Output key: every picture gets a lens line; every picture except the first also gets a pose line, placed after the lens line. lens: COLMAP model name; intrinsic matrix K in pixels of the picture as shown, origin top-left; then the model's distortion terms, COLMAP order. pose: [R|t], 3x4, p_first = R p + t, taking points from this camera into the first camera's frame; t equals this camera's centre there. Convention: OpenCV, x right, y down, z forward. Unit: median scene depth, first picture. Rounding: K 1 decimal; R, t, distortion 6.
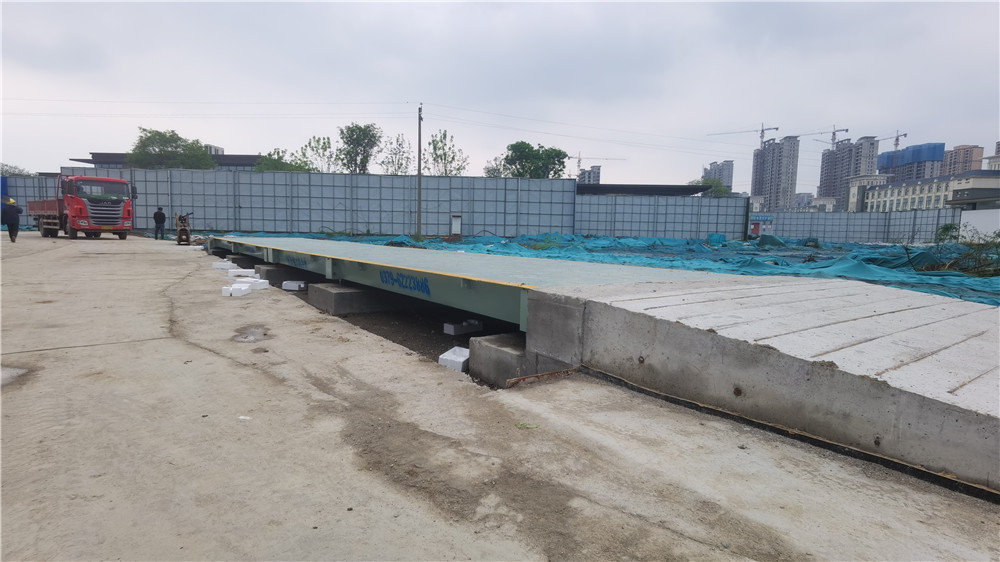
lens RADIAL K [[523.0, 0, 502.2], [0, 523.0, 282.7], [0, 0, 1]] dist [0.003392, -0.000999]
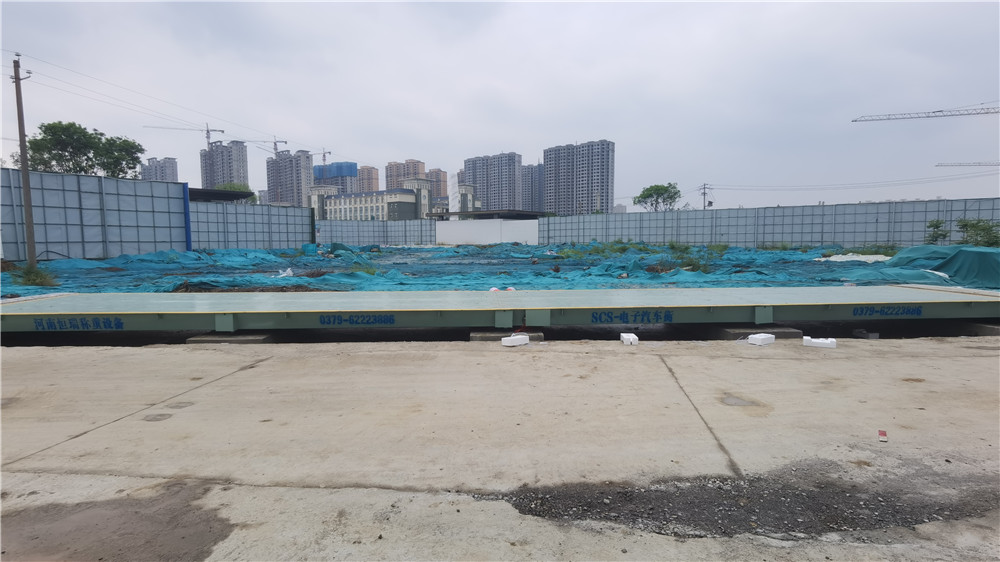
lens RADIAL K [[523.0, 0, 502.7], [0, 523.0, 282.5], [0, 0, 1]] dist [0.003392, -0.000999]
pose [[0.543300, -0.092290, 0.834450, -0.092616], [0.094412, 0.994351, 0.048505, -0.011995], [-0.834213, 0.052429, 0.548944, 0.046770]]
